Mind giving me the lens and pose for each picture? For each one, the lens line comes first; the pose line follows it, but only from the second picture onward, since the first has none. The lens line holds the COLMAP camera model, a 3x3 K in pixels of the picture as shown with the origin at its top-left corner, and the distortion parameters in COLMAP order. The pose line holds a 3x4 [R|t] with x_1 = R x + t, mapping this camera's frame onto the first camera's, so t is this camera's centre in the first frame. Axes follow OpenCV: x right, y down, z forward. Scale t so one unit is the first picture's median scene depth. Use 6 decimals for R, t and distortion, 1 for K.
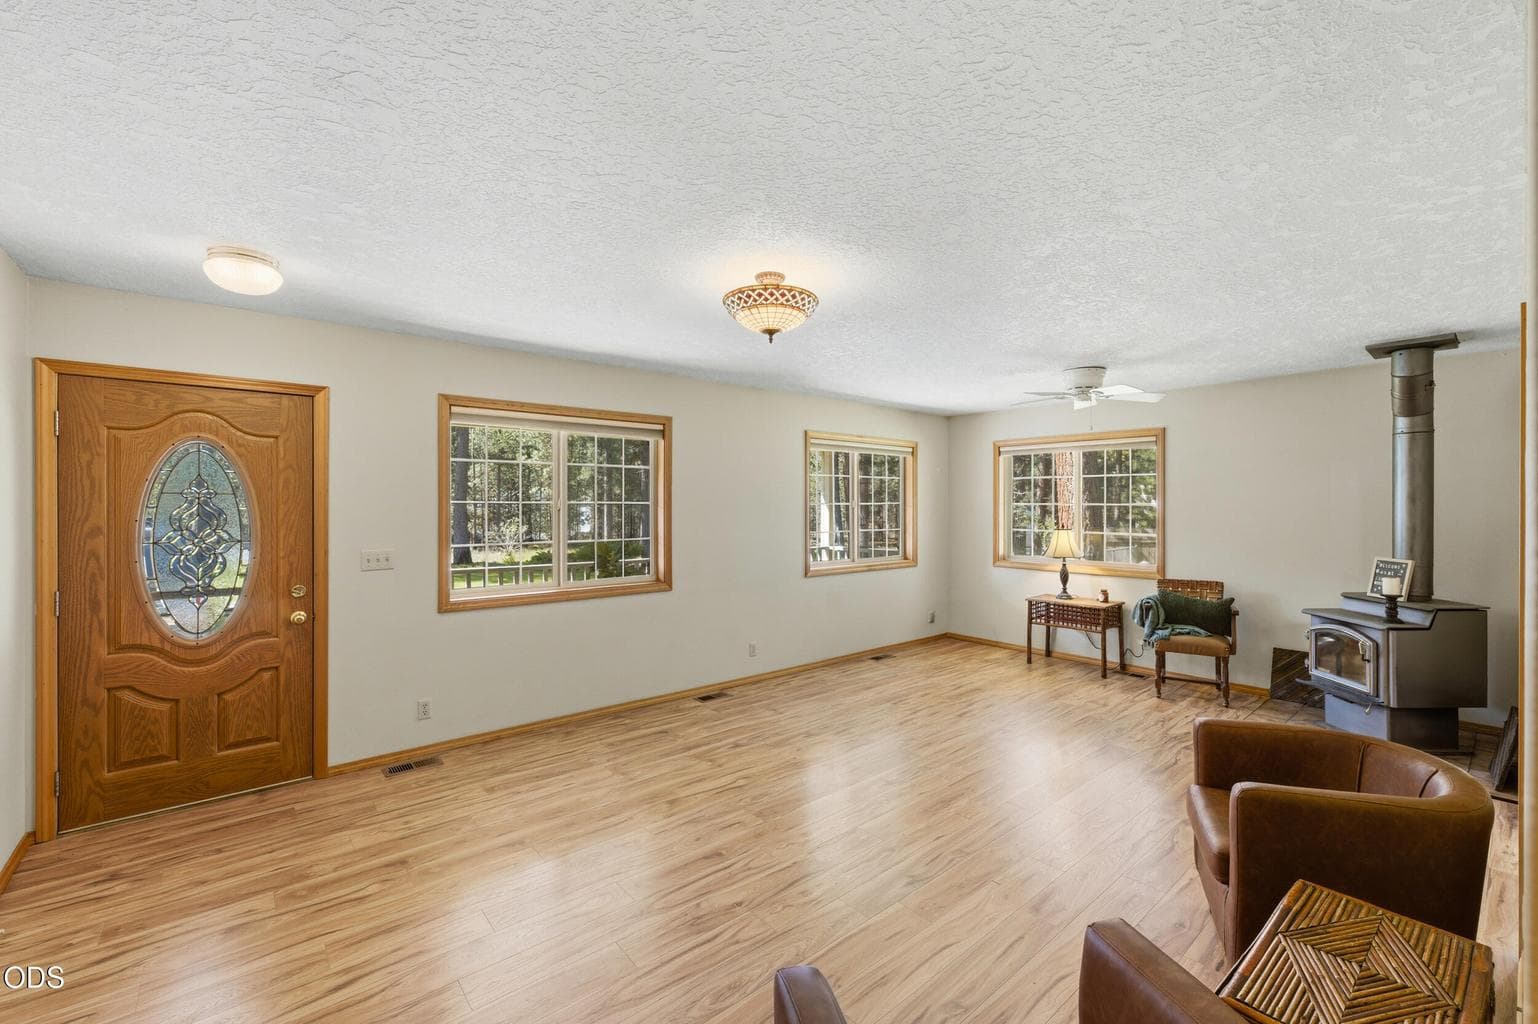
lens RADIAL K [[644.1, 0, 769.0], [0, 644.1, 512.0], [0, 0, 1]] dist [-0.008744, 0.000174]
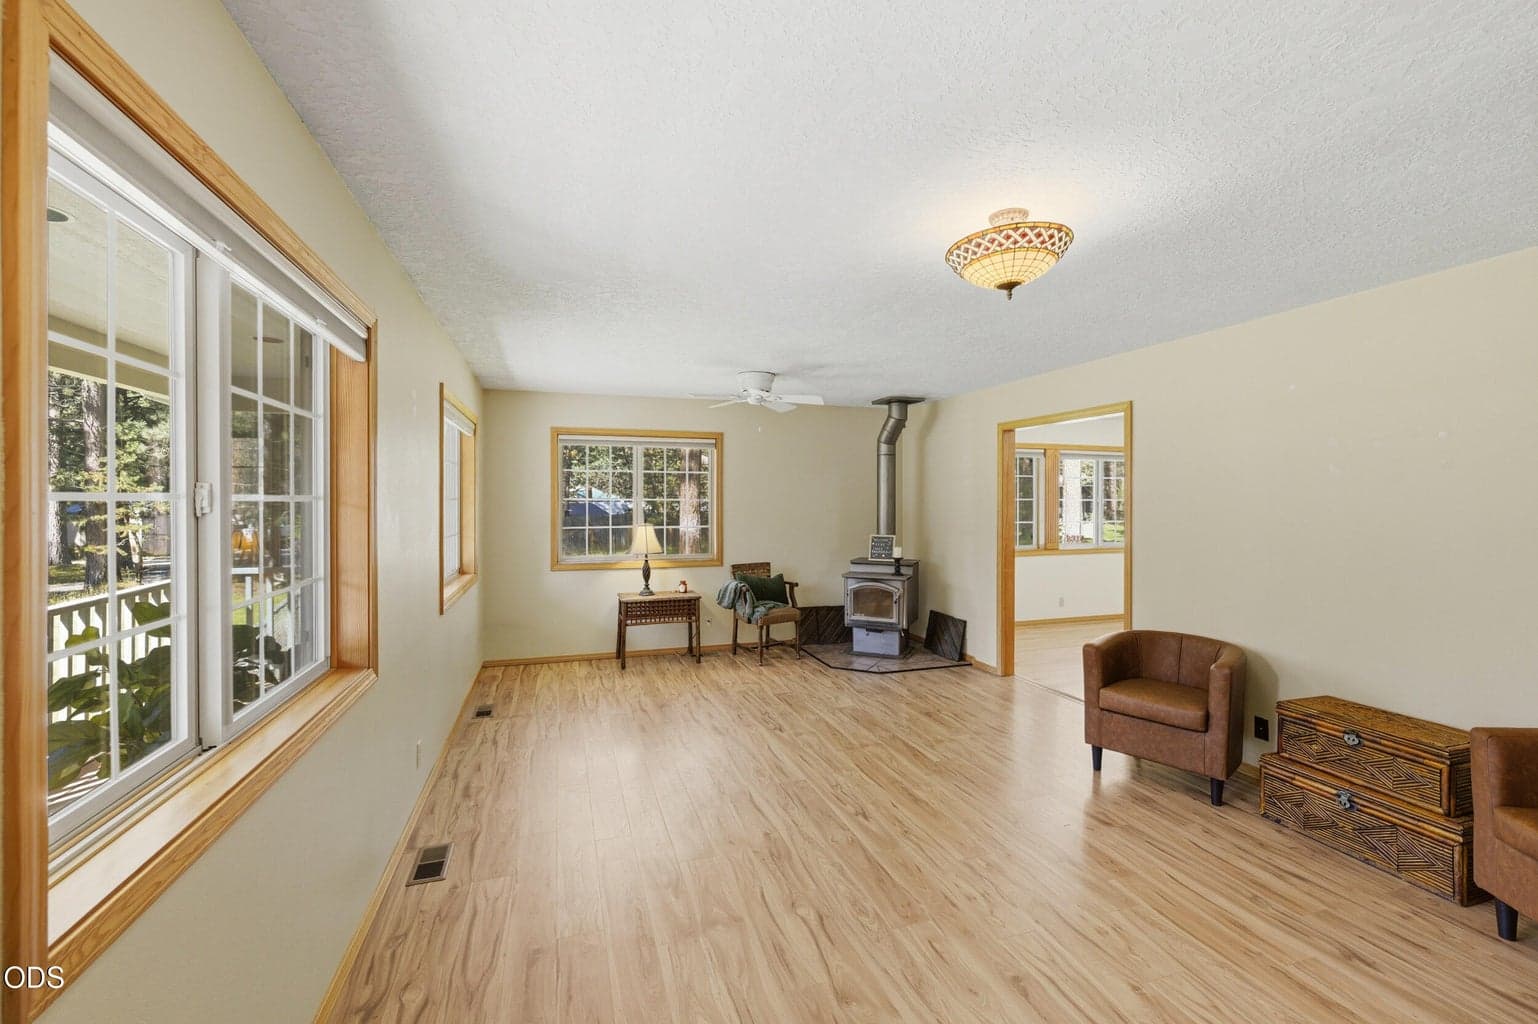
lens RADIAL K [[644.1, 0, 769.0], [0, 644.1, 512.0], [0, 0, 1]] dist [-0.008744, 0.000174]
pose [[0.371648, -0.016103, 0.928234, -0.482965], [0.007413, 0.999869, 0.014378, -0.007800], [-0.928344, 0.001537, 0.371719, 0.560233]]
